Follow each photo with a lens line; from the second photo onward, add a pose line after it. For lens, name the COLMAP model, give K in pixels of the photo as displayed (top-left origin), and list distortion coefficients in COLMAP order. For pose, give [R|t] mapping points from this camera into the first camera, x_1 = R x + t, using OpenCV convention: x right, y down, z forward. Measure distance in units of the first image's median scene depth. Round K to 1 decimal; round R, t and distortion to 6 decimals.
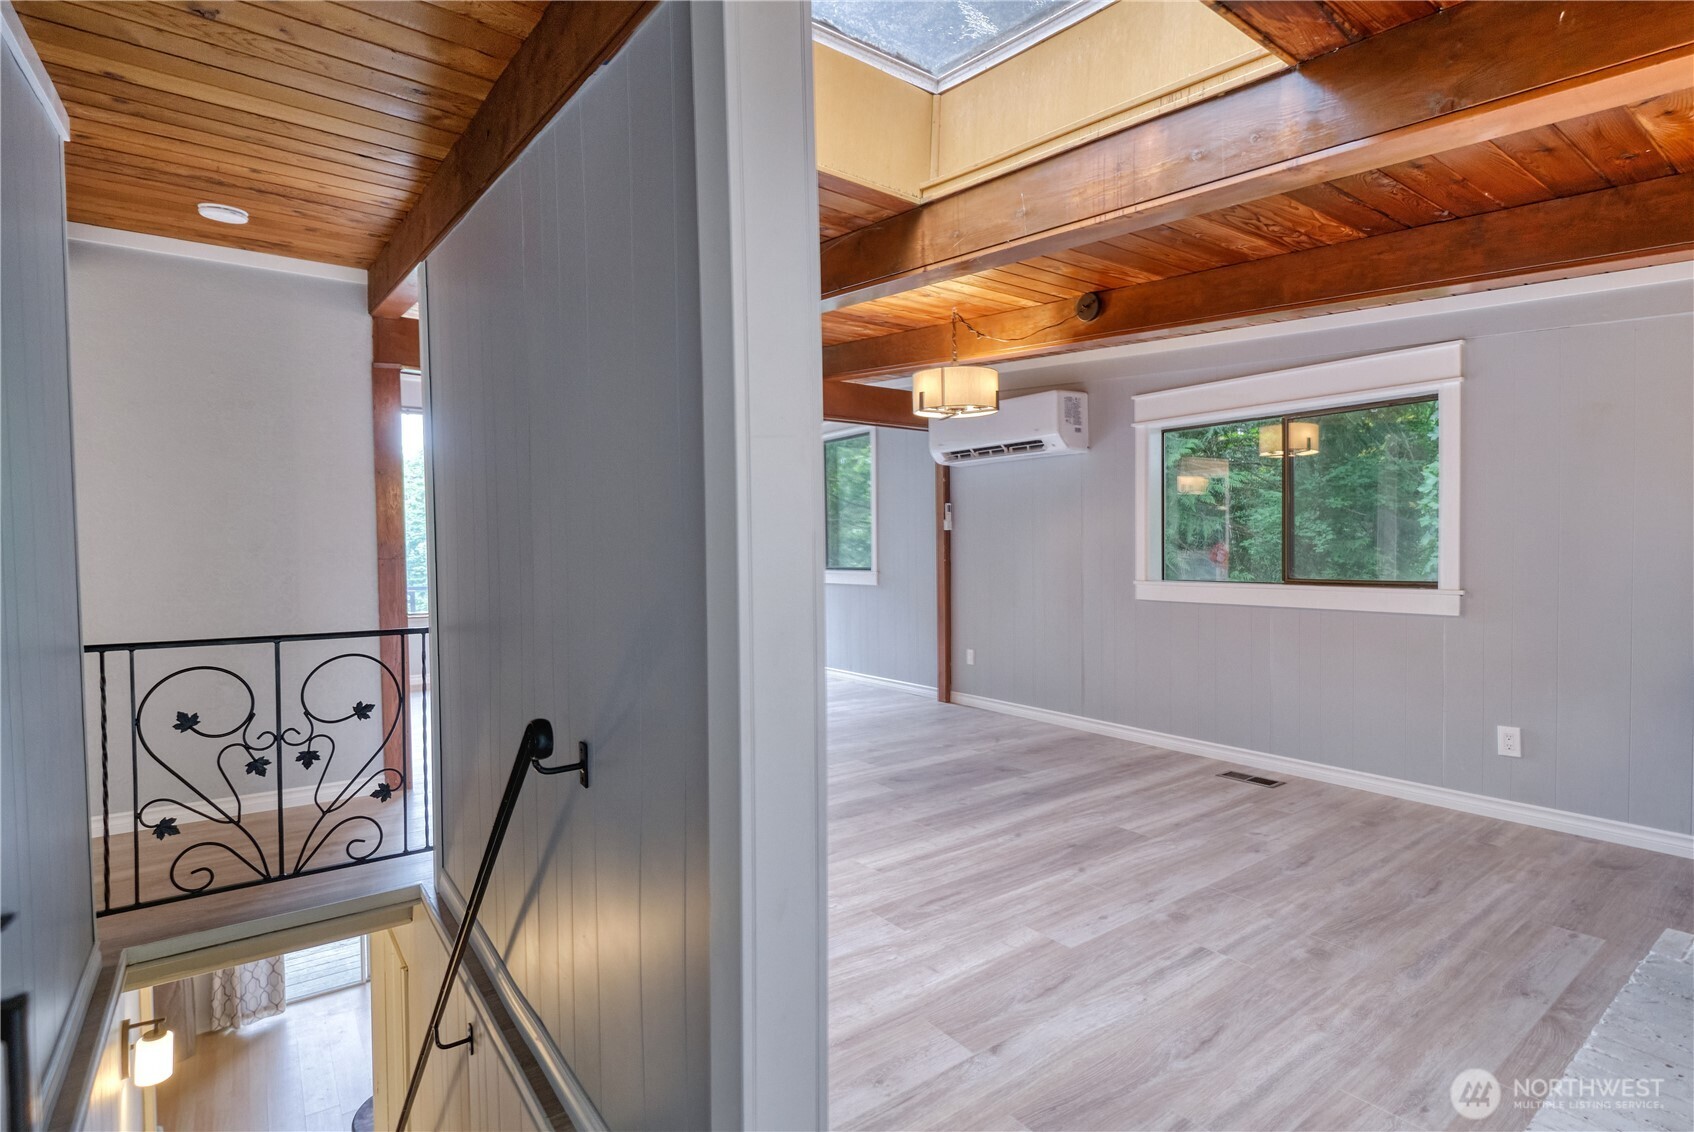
lens RADIAL K [[849.0, 0, 871.5], [0, 849.0, 569.6], [0, 0, 1]] dist [-0.010912, -0.001686]
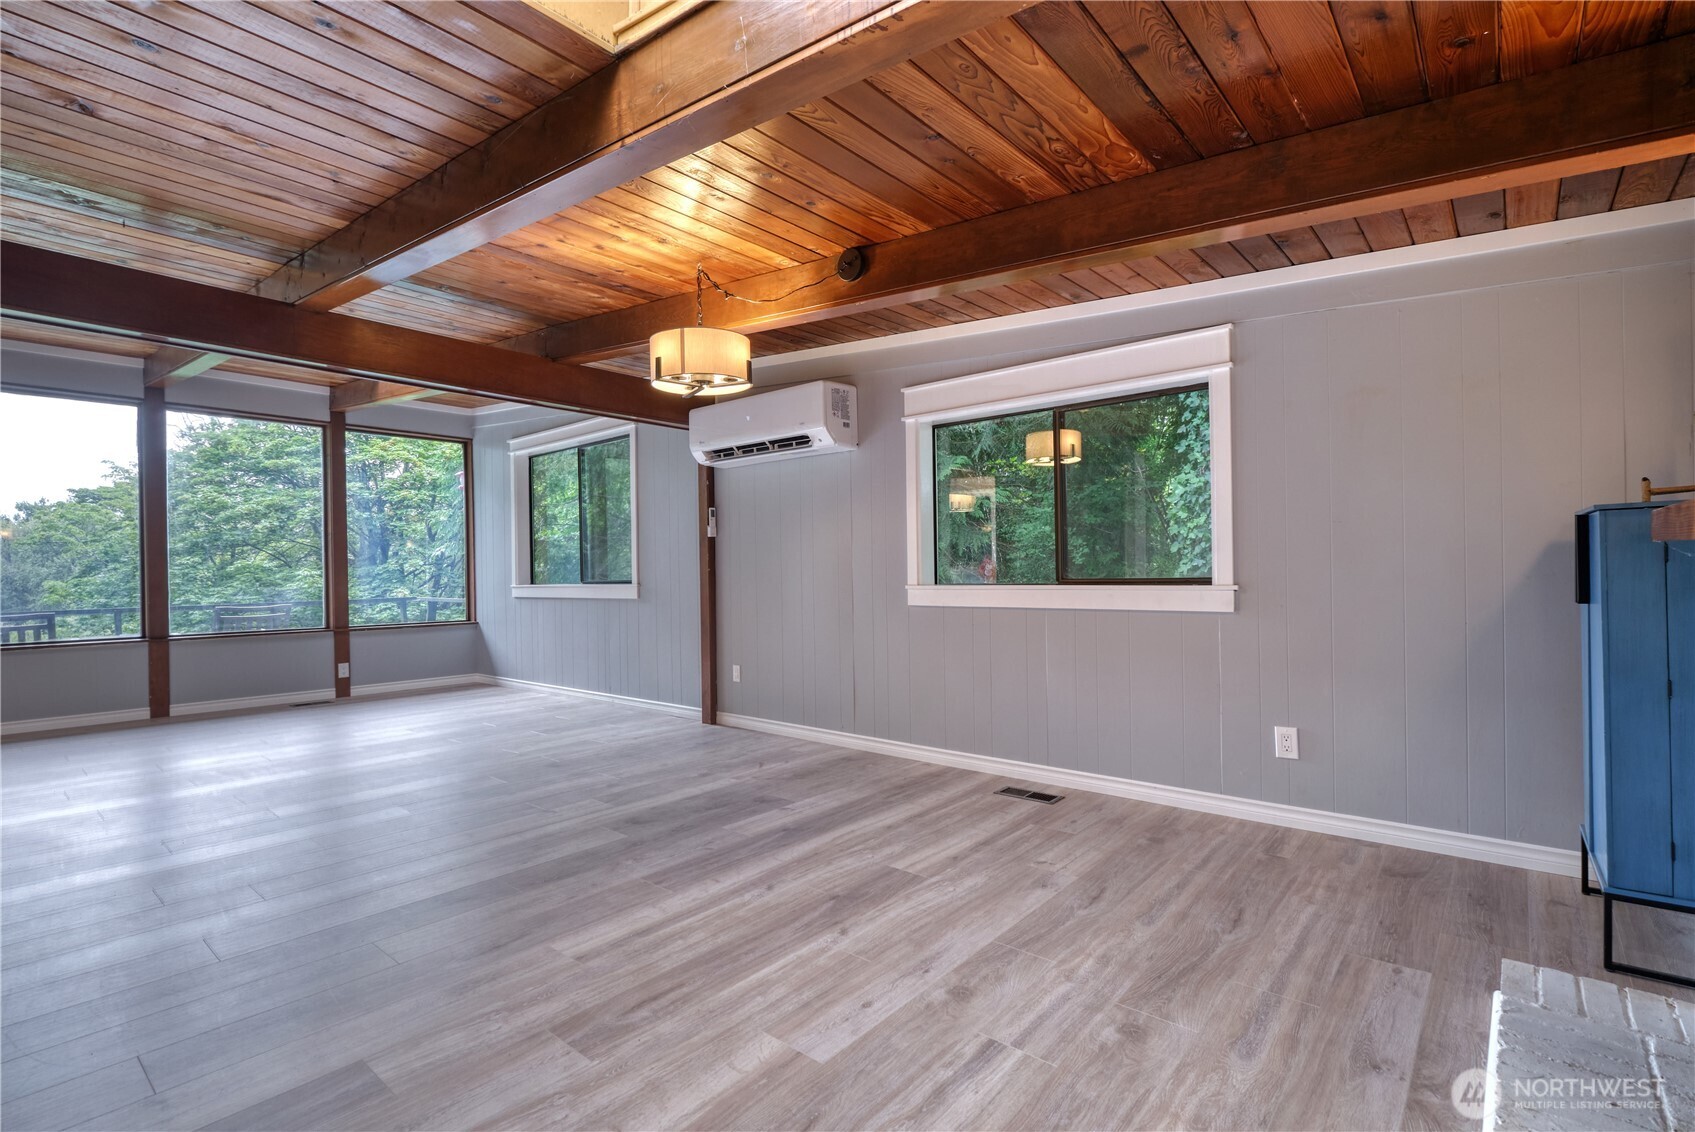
lens RADIAL K [[823.0, 0, 836.8], [0, 823.0, 577.5], [0, 0, 1]] dist [-0.012045, 0.000338]
pose [[0.977524, -0.007115, 0.210705, 0.073935], [0.010656, 0.999820, -0.015677, 0.029171], [-0.210555, 0.017570, 0.977424, 0.216883]]
